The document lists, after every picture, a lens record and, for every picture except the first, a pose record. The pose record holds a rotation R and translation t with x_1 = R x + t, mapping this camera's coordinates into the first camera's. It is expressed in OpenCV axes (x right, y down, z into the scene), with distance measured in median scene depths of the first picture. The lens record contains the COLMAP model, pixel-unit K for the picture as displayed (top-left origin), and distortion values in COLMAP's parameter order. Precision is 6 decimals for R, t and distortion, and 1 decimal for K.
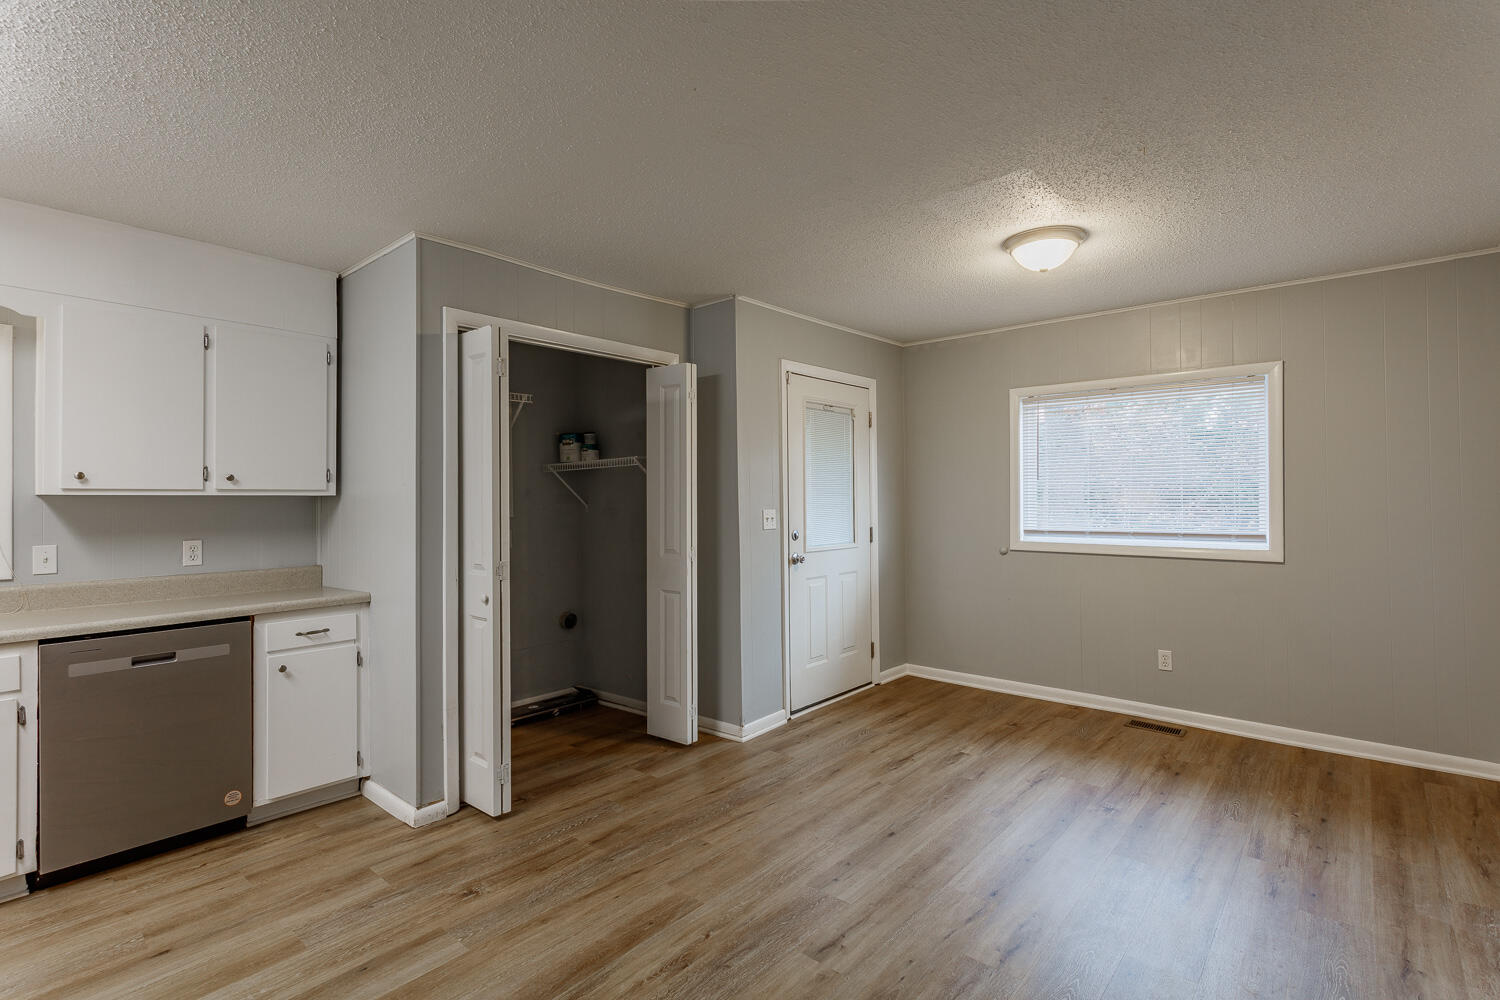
lens RADIAL K [[693.2, 0, 751.9], [0, 693.2, 503.5], [0, 0, 1]] dist [-0.001115, 0.001649]
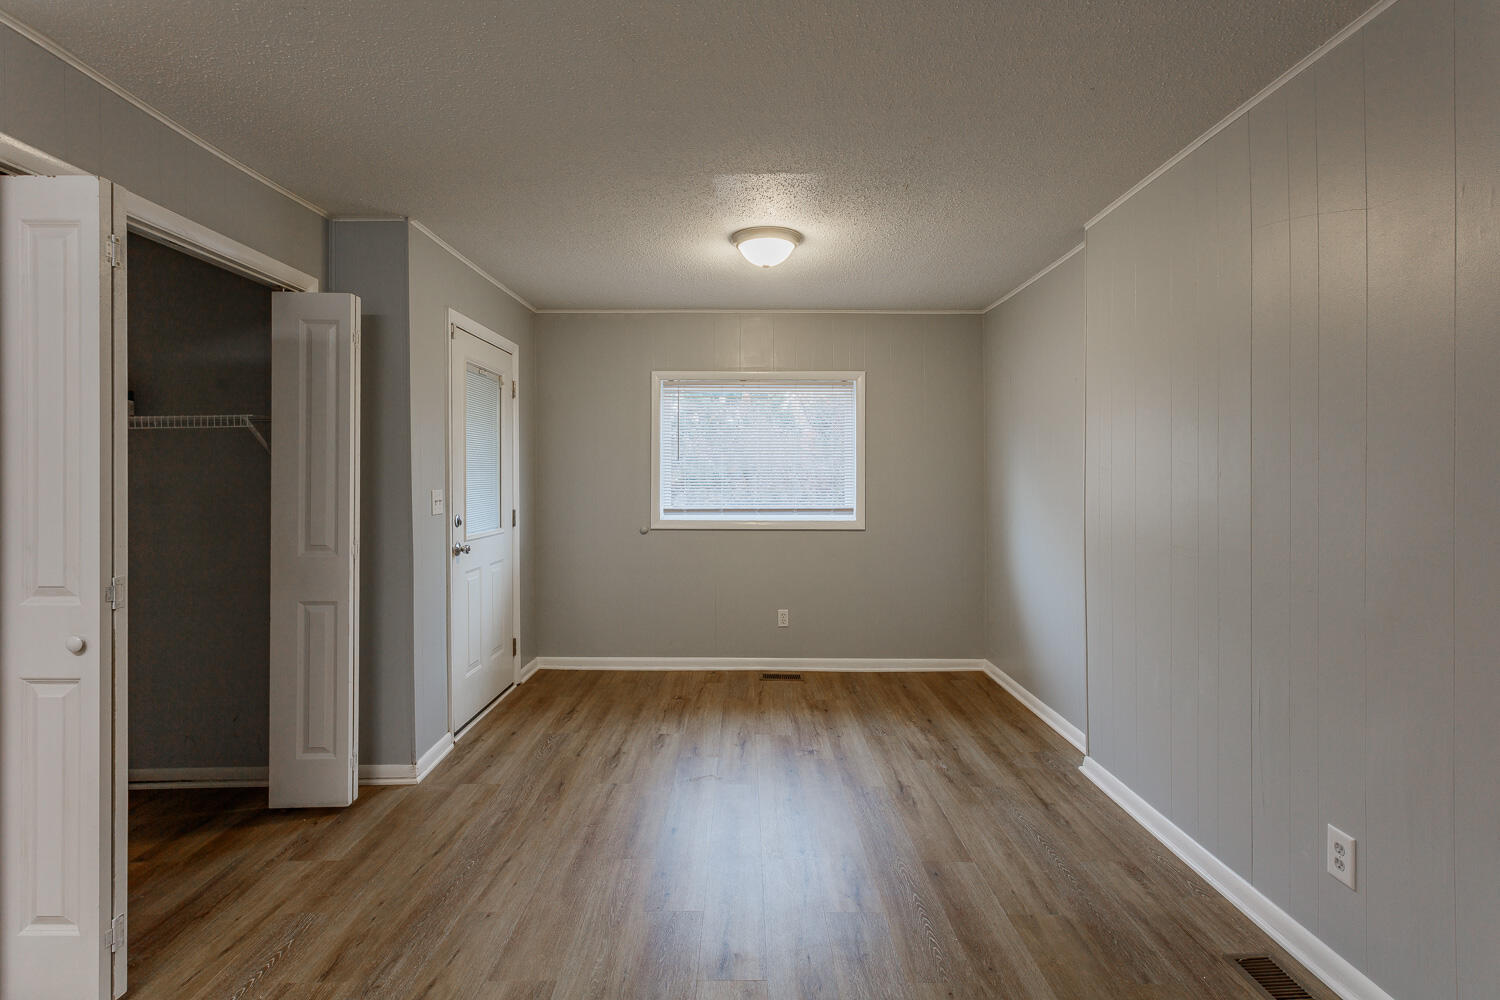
lens RADIAL K [[715.9, 0, 750.3], [0, 715.9, 484.1], [0, 0, 1]] dist [-0.000392, 0.000812]
pose [[0.764159, 0.001093, 0.645026, -0.255355], [-0.000883, 0.999999, -0.000648, 0.002085], [-0.645027, -0.000074, 0.764160, 0.132347]]
